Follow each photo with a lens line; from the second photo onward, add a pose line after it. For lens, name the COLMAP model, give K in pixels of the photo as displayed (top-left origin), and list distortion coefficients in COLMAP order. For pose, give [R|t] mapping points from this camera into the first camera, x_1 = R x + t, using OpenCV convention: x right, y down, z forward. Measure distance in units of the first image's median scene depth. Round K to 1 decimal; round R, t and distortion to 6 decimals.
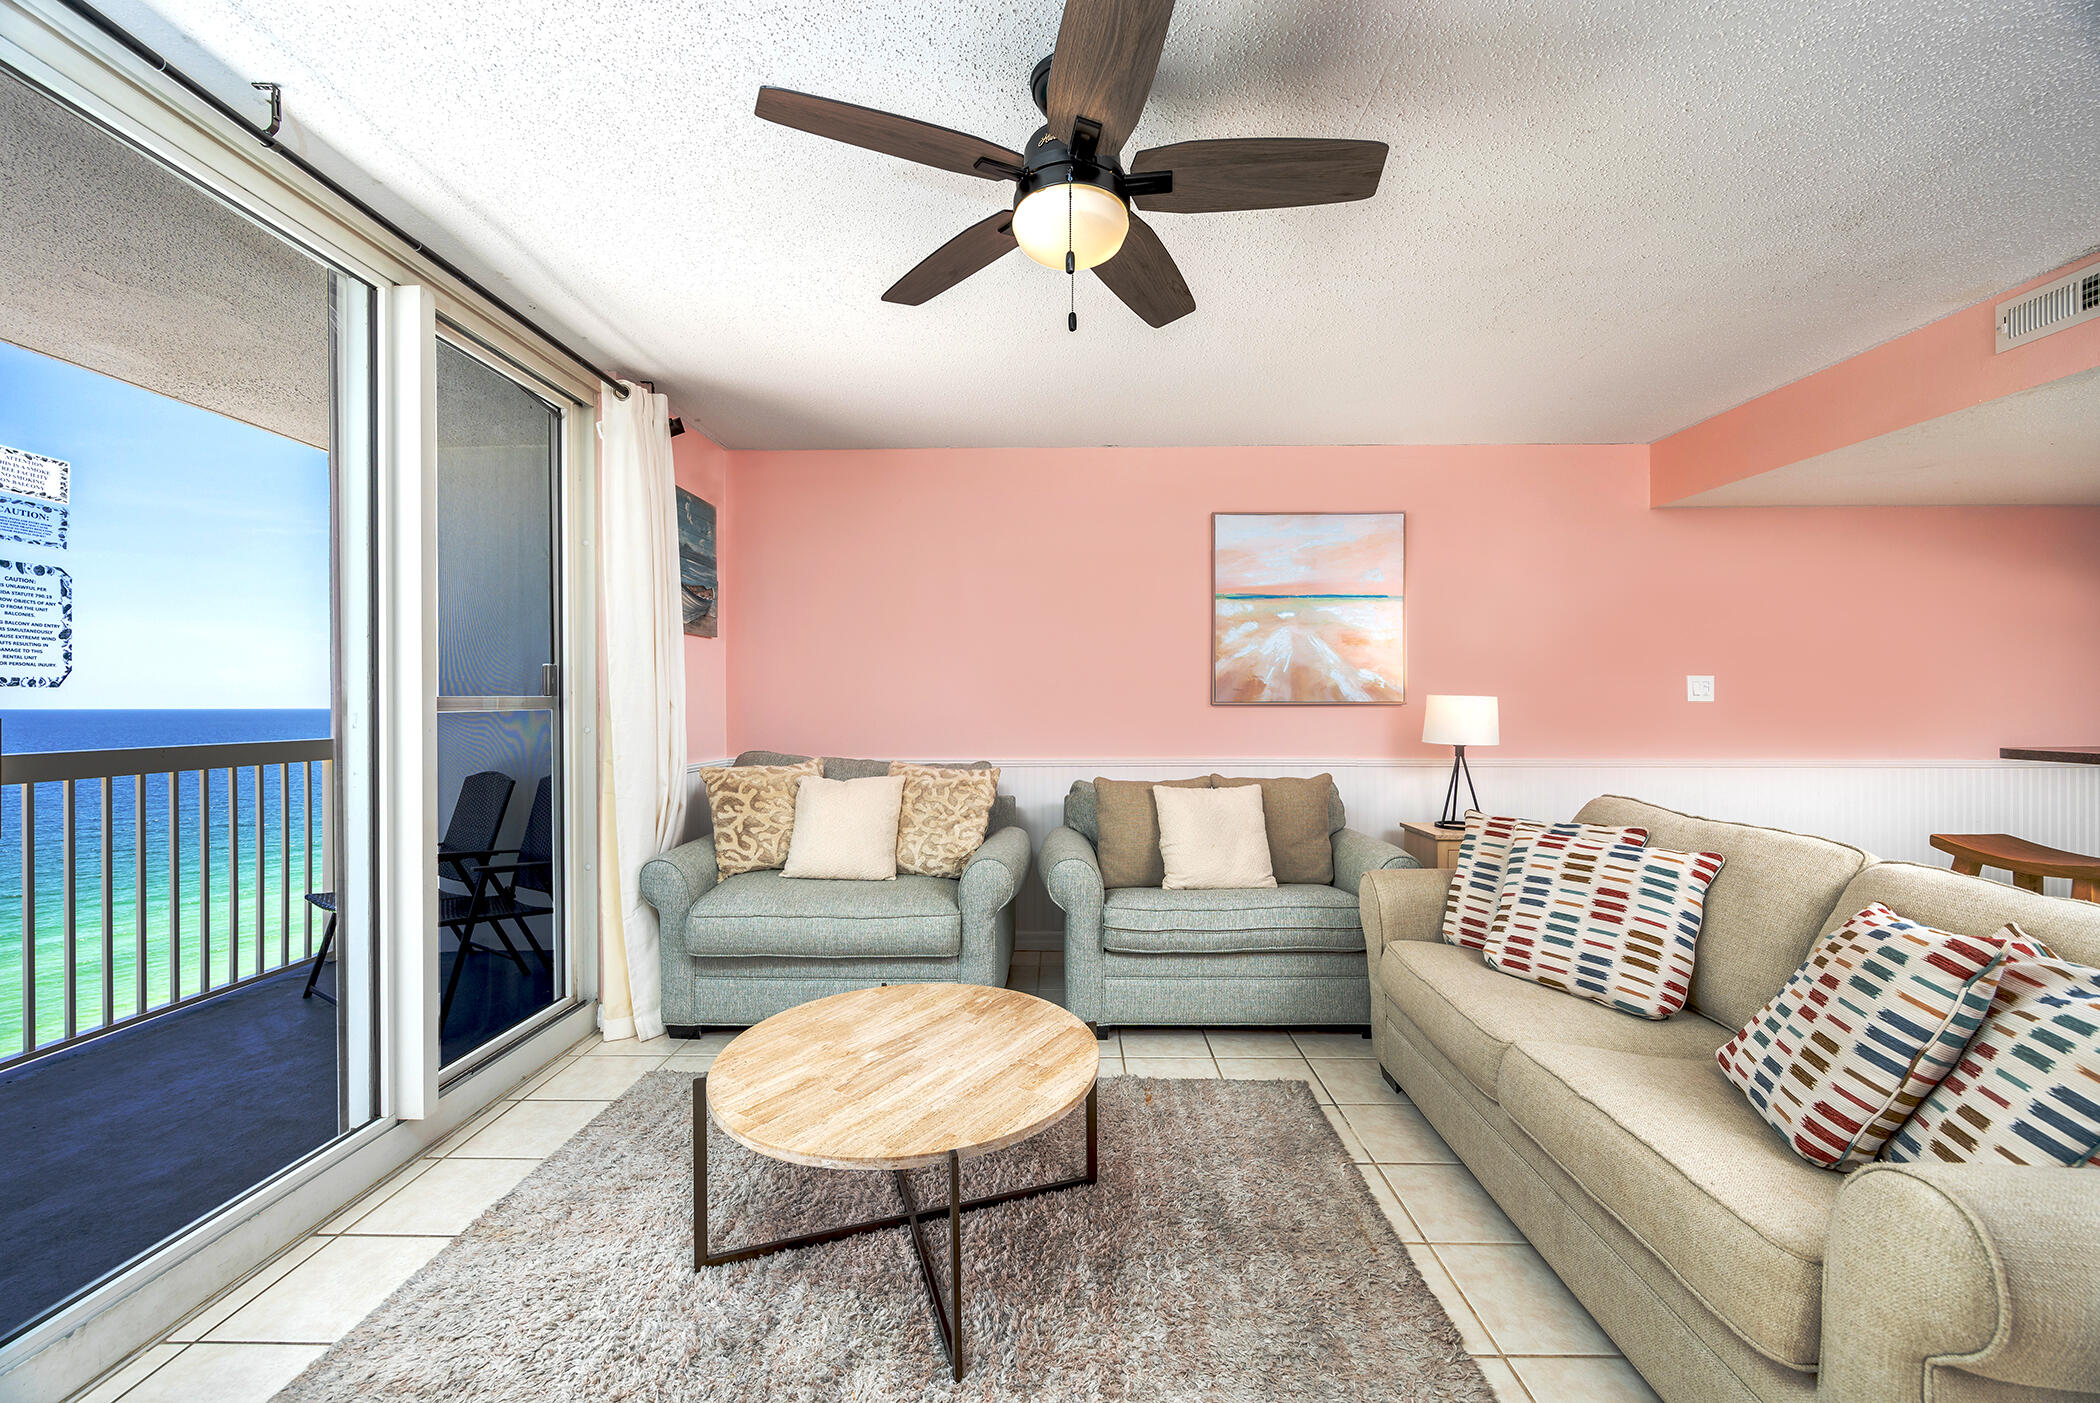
lens RADIAL K [[808.6, 0, 1053.6], [0, 808.6, 701.9], [0, 0, 1]] dist [0.000067, 0.000010]
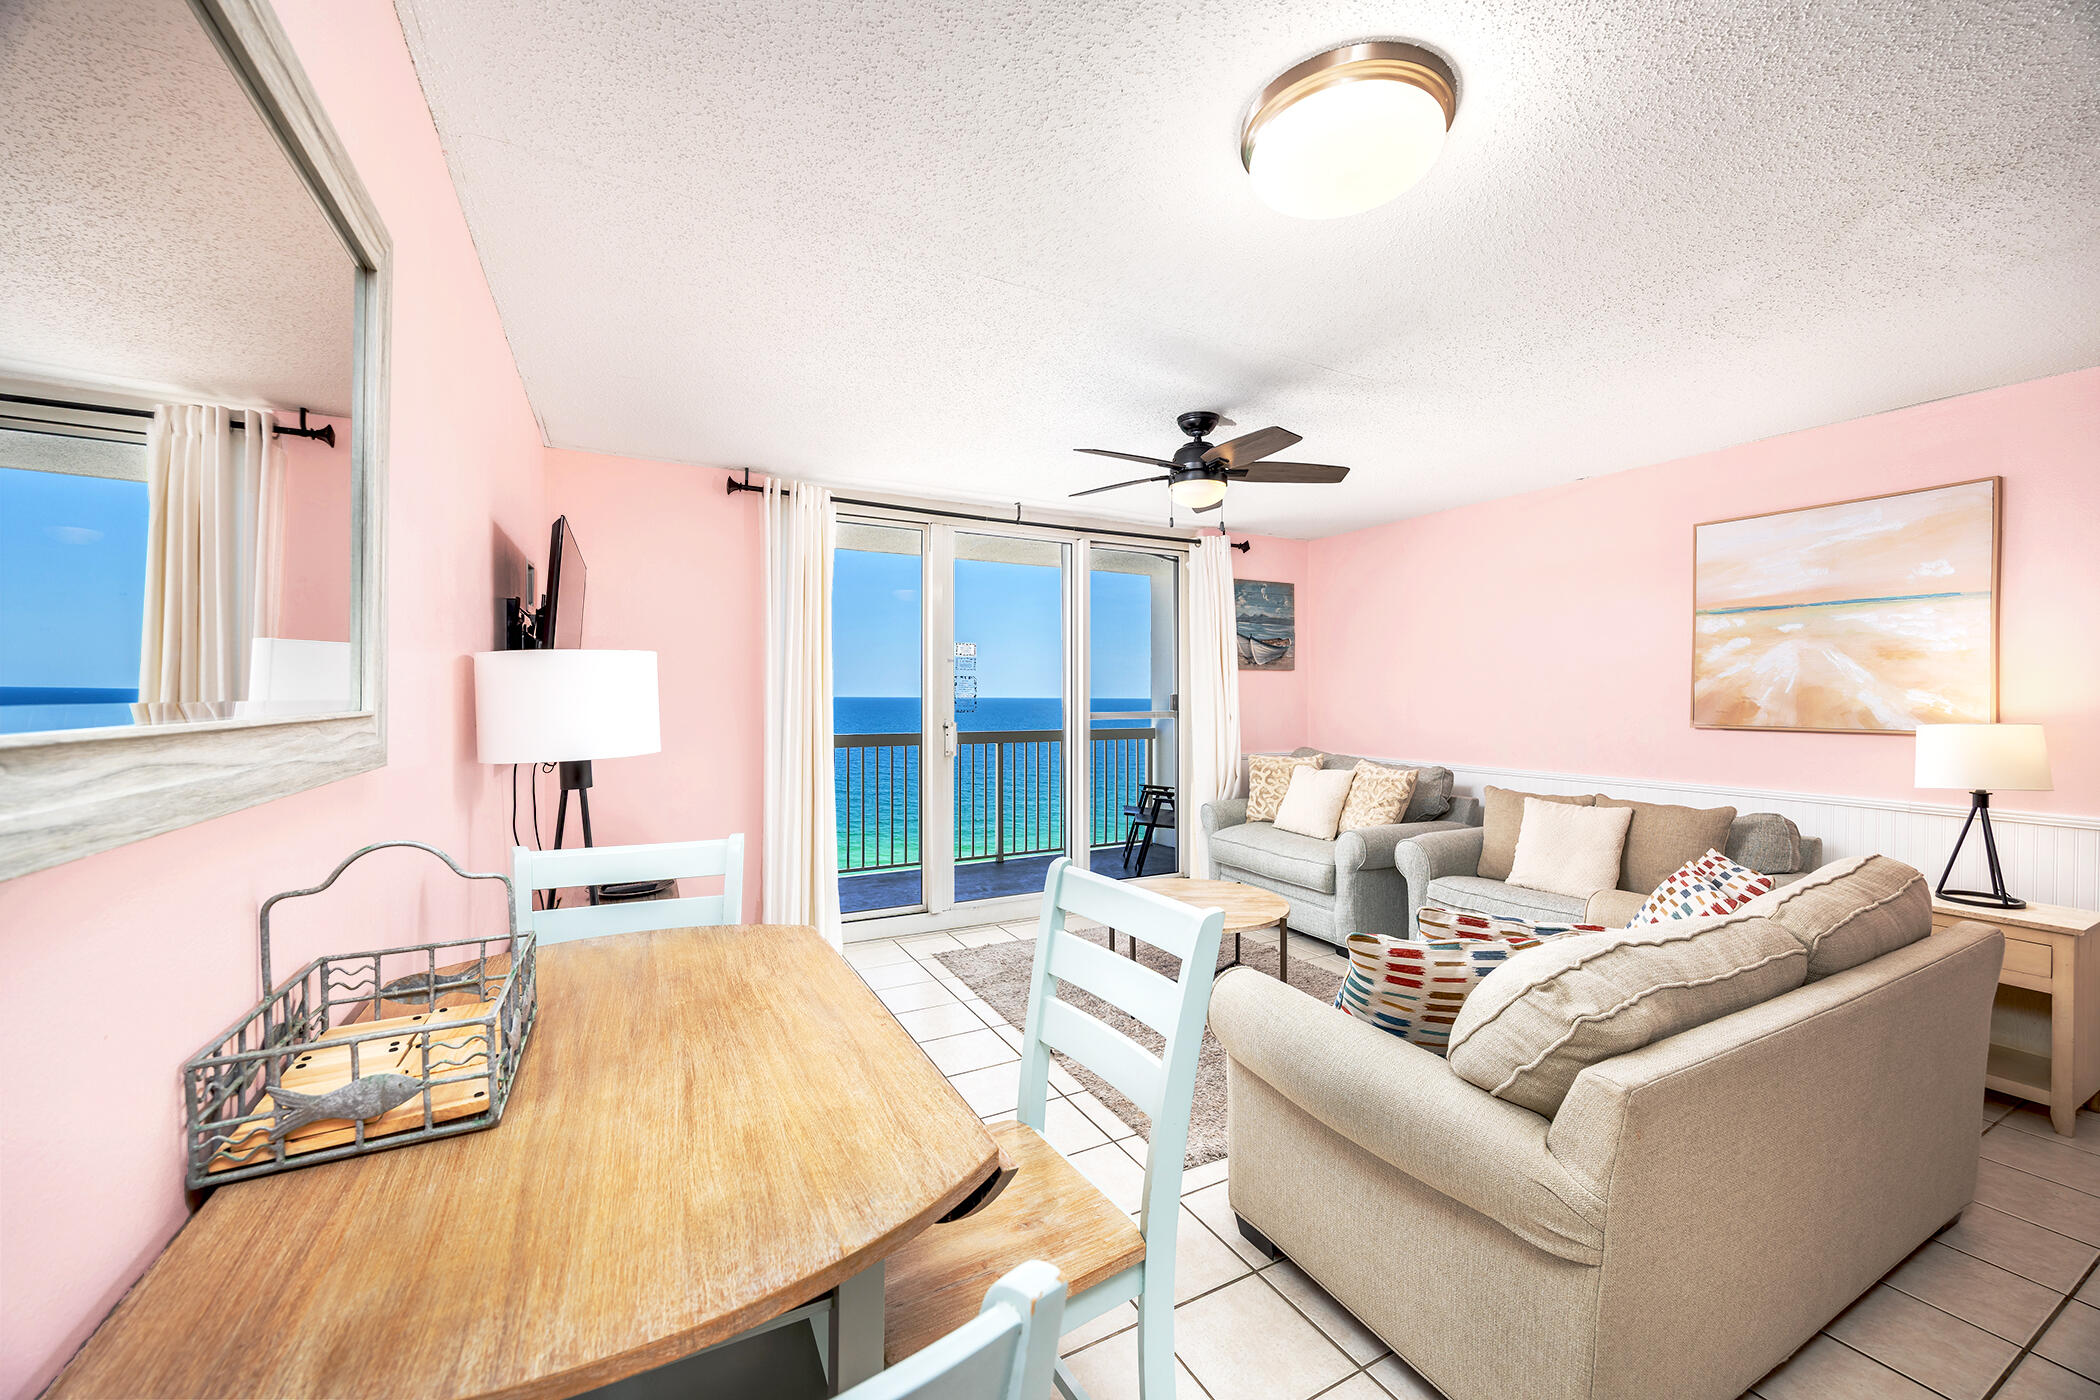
lens RADIAL K [[808.6, 0, 1053.6], [0, 808.6, 700.4], [0, 0, 1]] dist [0.000067, 0.000010]
pose [[0.483009, 0.008733, -0.875572, 0.780277], [-0.001842, 0.999958, 0.008957, -0.041373], [0.875614, -0.002714, 0.483005, -0.133059]]
